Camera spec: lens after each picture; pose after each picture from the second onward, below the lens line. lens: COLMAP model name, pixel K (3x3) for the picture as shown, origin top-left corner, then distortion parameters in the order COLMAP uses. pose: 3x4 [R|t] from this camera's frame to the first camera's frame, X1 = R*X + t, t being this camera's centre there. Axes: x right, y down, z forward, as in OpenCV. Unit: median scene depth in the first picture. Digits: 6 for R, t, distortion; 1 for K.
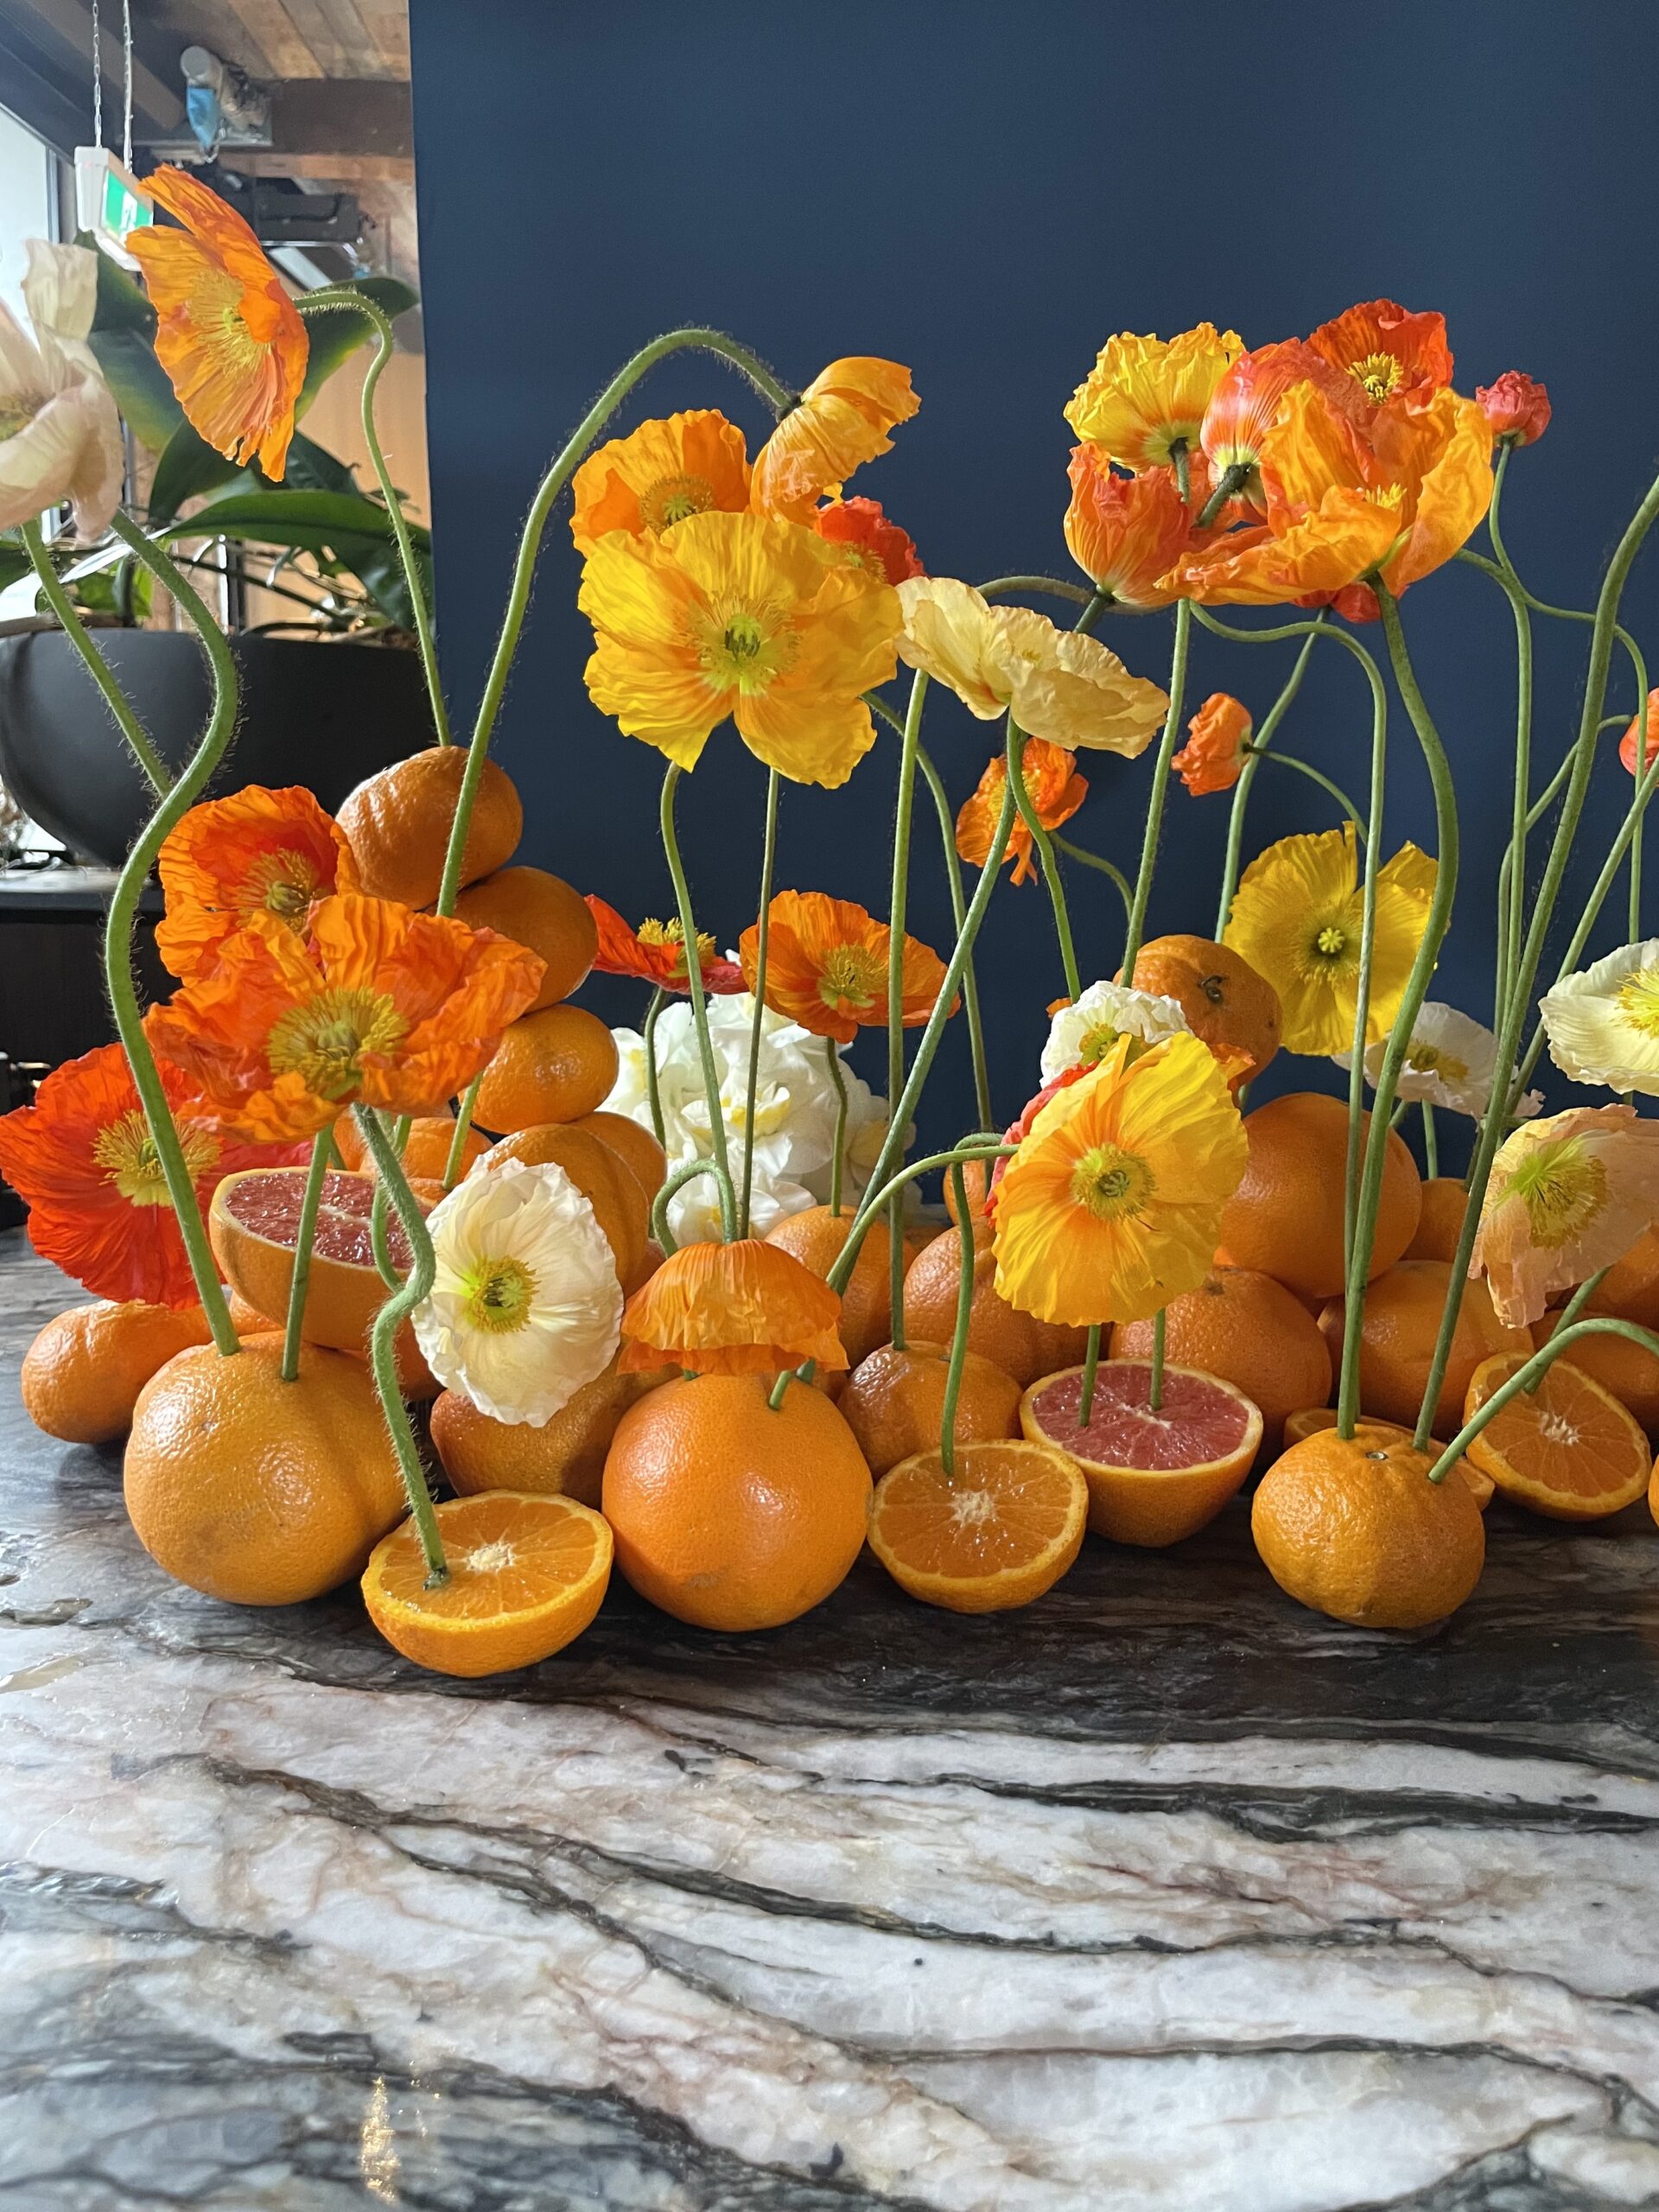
lens RADIAL K [[1682.0, 0, 829.5], [0, 1682.0, 1106.0], [0, 0, 1]] dist [0.084395, -0.120995]
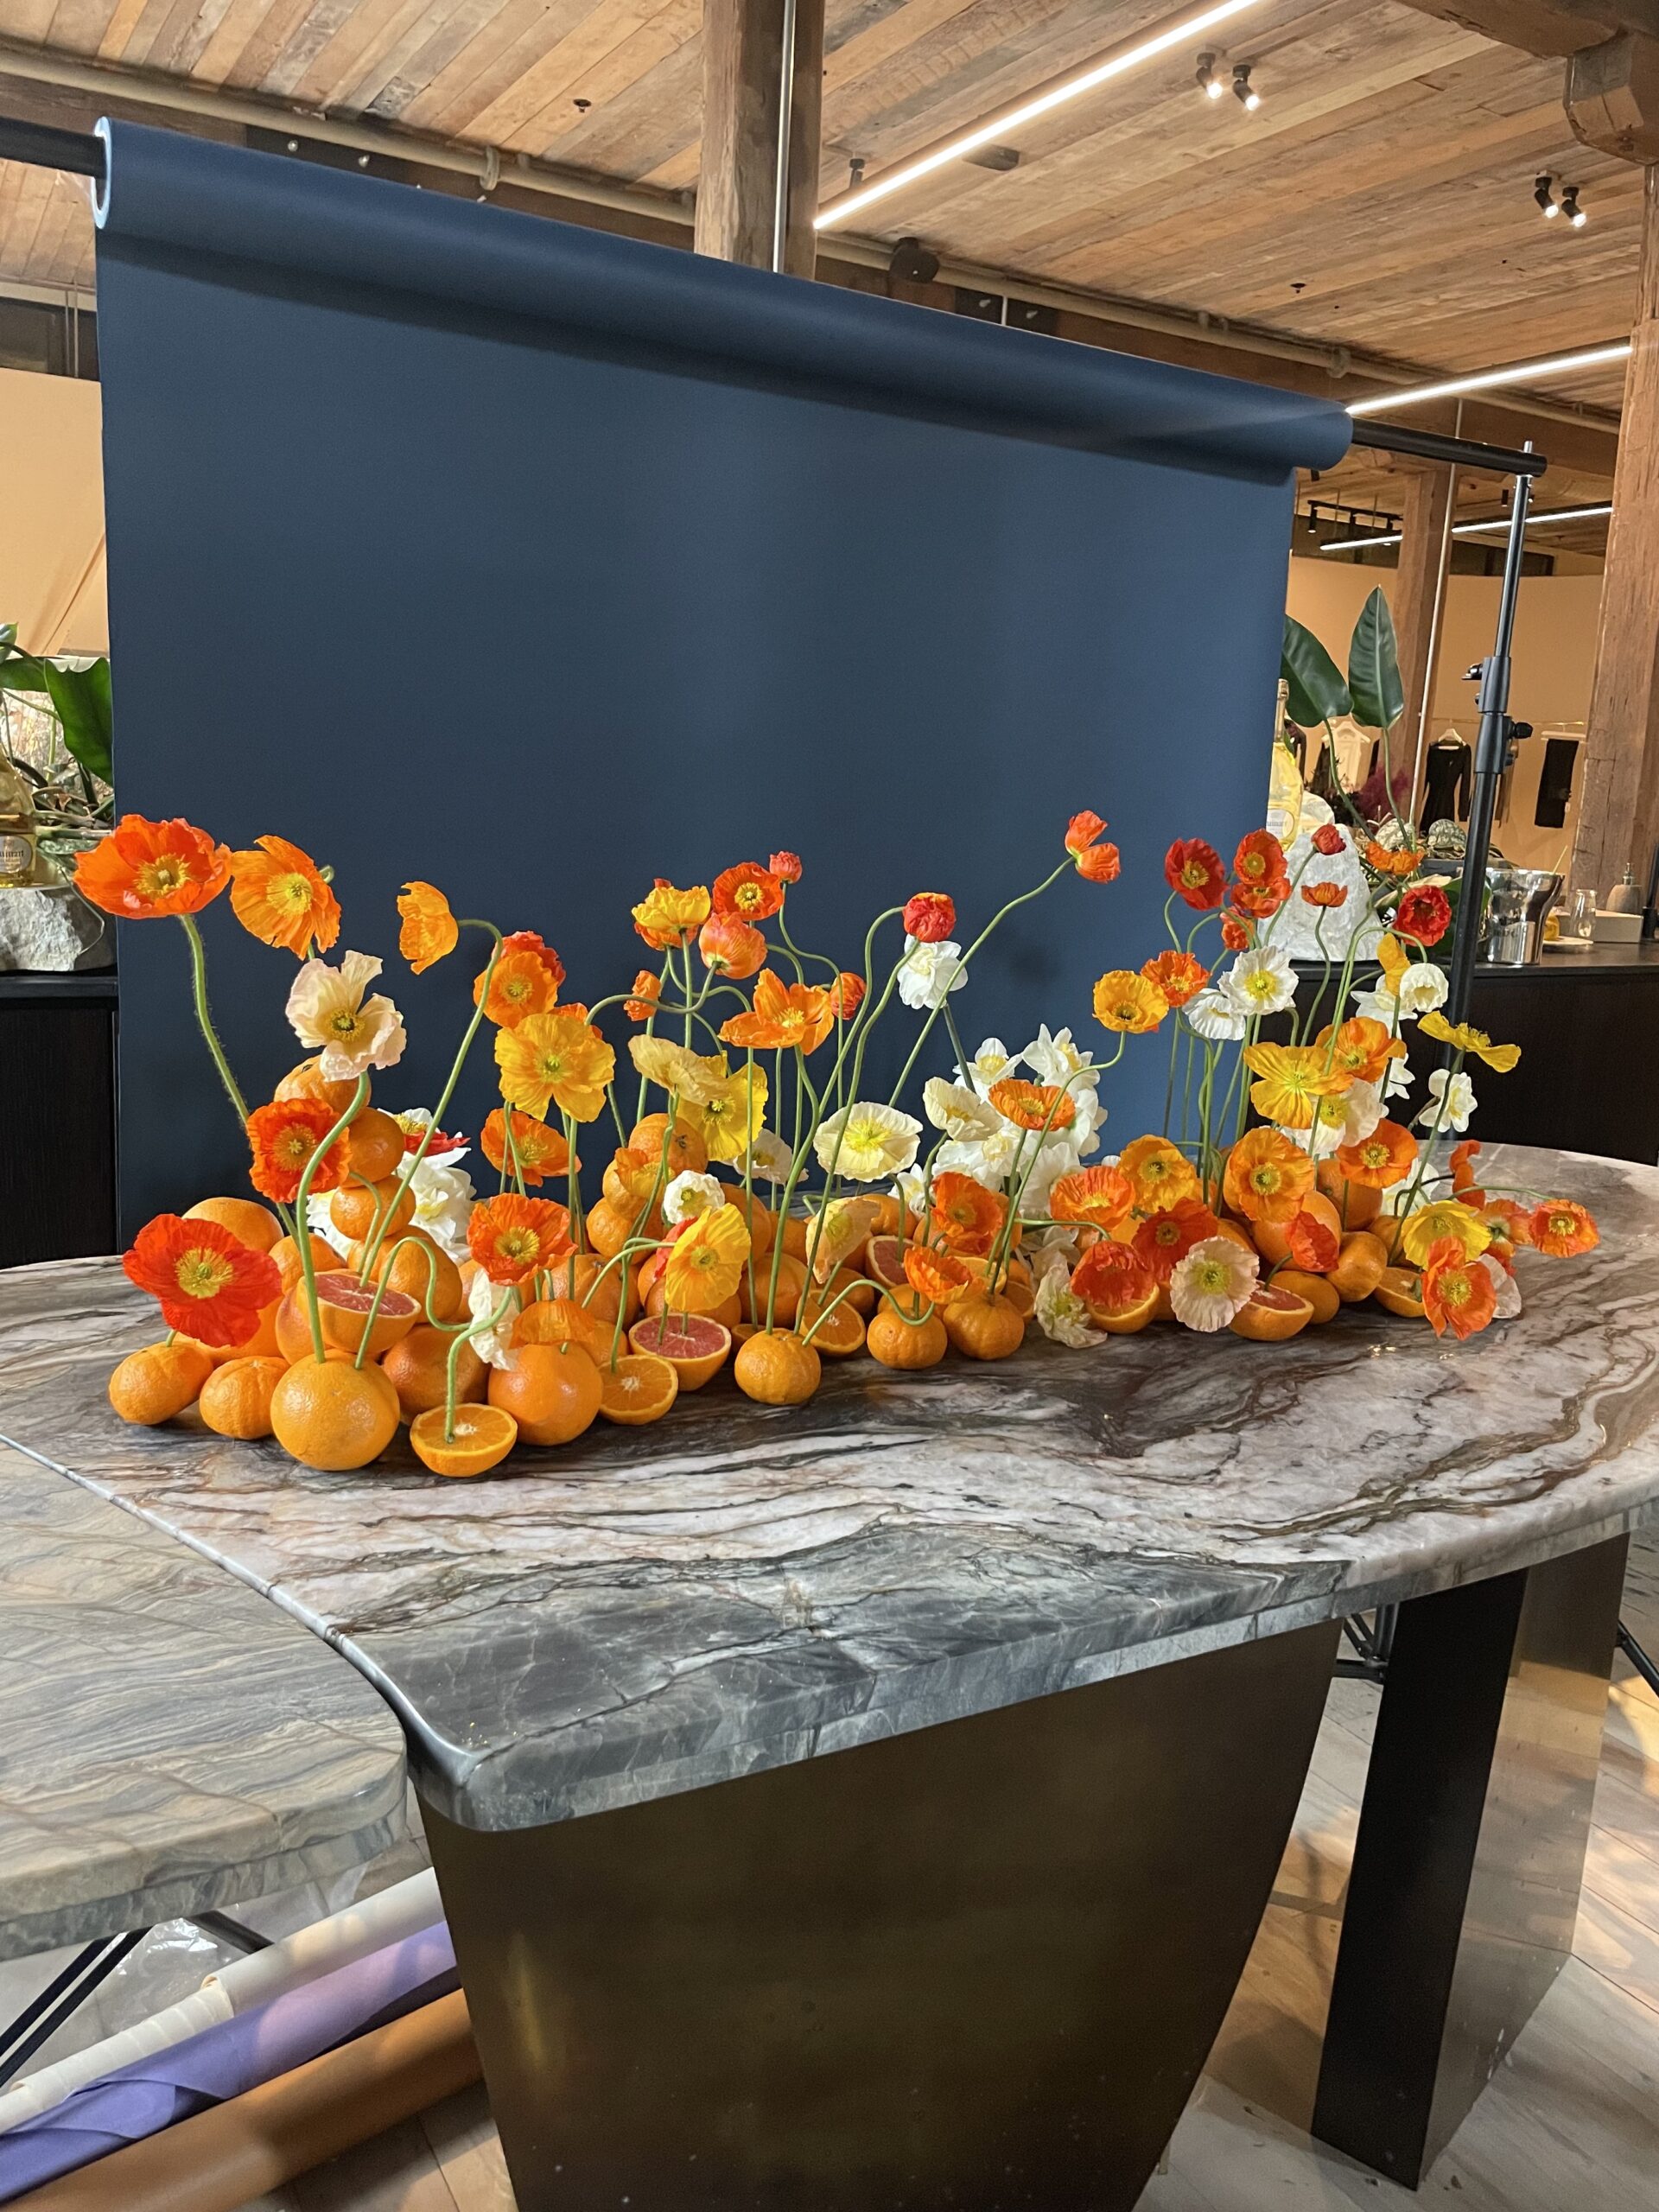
lens RADIAL K [[1682.0, 0, 829.5], [0, 1682.0, 1106.0], [0, 0, 1]] dist [0.084395, -0.120995]
pose [[0.871466, -0.060308, 0.486733, -0.981555], [0.040705, 0.997881, 0.050761, -0.320609], [-0.488763, -0.024424, 0.872075, -1.468415]]
